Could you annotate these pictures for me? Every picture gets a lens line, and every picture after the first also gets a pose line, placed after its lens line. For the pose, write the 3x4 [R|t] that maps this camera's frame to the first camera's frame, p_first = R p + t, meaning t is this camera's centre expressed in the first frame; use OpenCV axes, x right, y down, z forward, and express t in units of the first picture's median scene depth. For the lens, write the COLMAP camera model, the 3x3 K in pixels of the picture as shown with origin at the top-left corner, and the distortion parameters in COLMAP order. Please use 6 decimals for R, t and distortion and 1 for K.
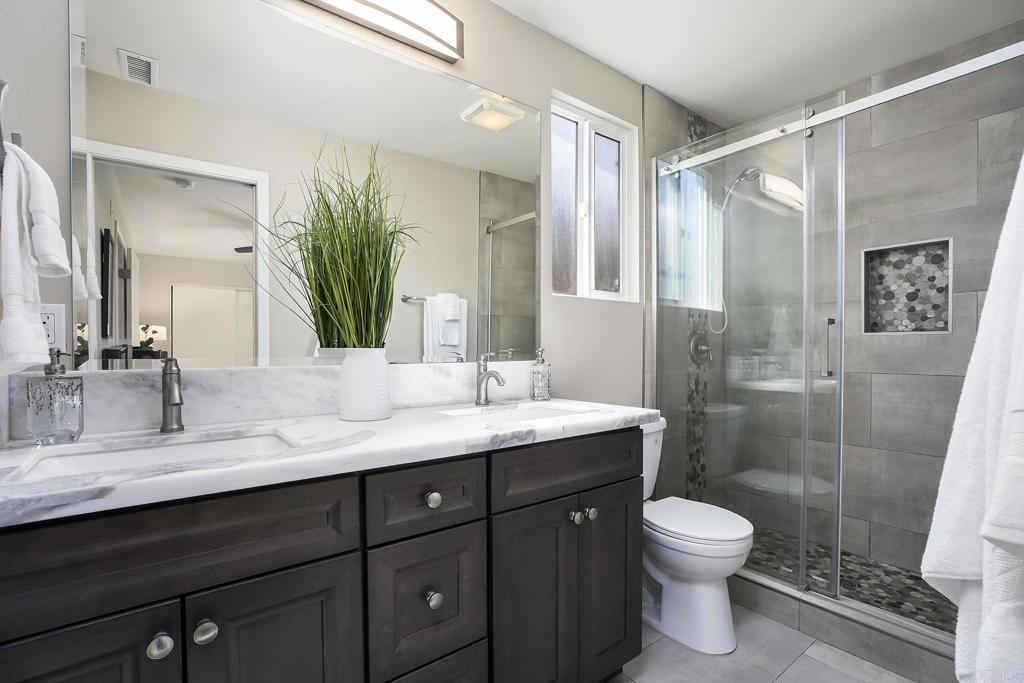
lens RADIAL K [[472.9, 0, 510.7], [0, 472.9, 347.2], [0, 0, 1]] dist [-0.013396, 0.000788]
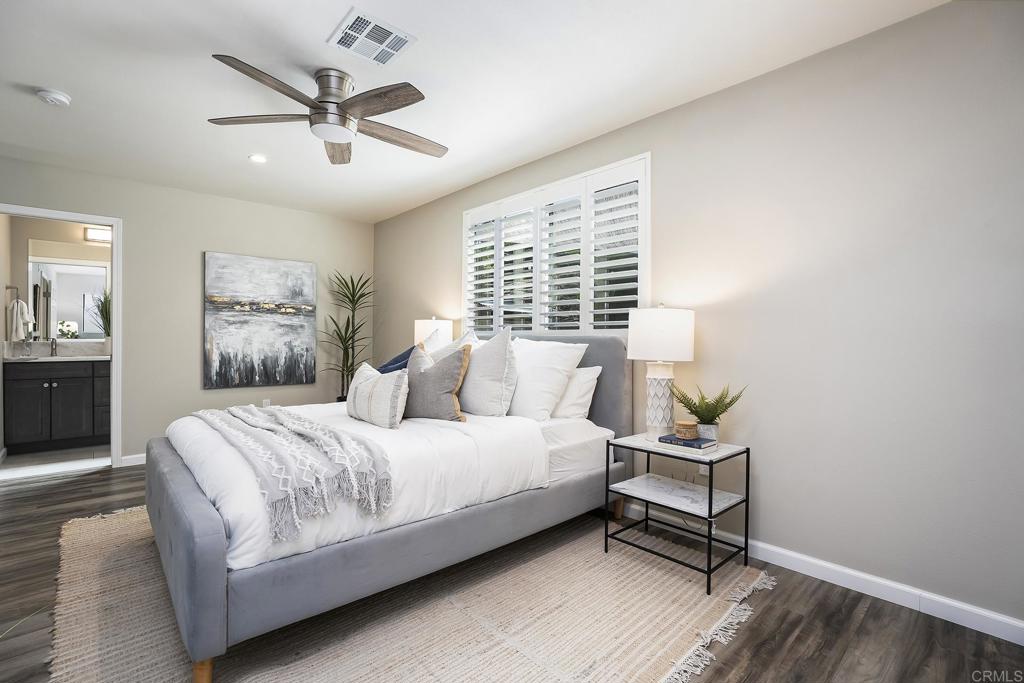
lens RADIAL K [[472.9, 0, 506.1], [0, 472.9, 342.5], [0, 0, 1]] dist [-0.013396, 0.000788]
pose [[0.996884, 0.009947, 0.078253, 2.859198], [-0.010424, 0.999929, 0.005694, 0.000843], [-0.078191, -0.006492, 0.996917, -3.330838]]
